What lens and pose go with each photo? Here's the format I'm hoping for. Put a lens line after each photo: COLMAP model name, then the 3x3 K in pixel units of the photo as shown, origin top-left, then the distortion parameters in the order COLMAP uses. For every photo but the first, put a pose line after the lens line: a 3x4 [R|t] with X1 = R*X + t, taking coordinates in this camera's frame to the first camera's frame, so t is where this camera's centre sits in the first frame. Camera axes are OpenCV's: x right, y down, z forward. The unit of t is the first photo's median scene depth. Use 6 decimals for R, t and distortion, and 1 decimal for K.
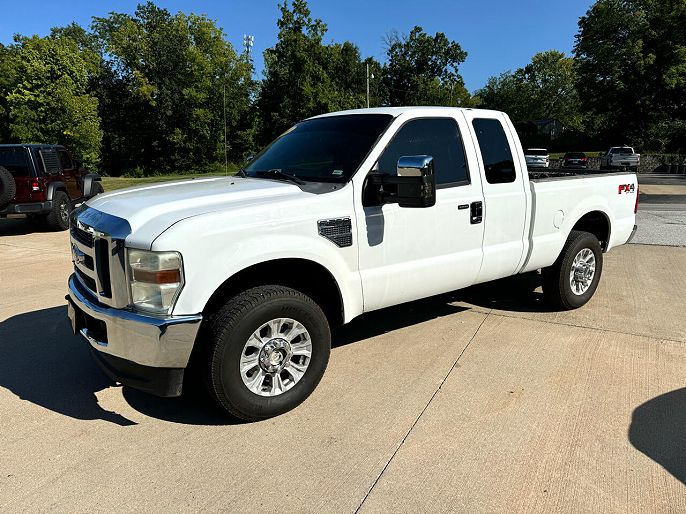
lens RADIAL K [[480.3, 0, 343.0], [0, 480.3, 257.0], [0, 0, 1]] dist [0.008550, -0.020264]
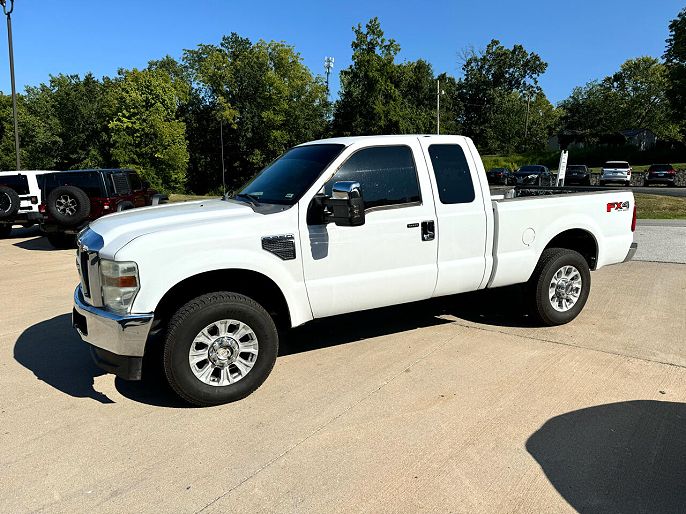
lens RADIAL K [[480.3, 0, 343.0], [0, 480.3, 257.0], [0, 0, 1]] dist [0.008550, -0.020264]
pose [[0.987140, 0.010647, -0.159505, 0.185606], [-0.015861, 0.999379, -0.031455, 0.003138], [0.159071, 0.033580, 0.986696, -0.069901]]
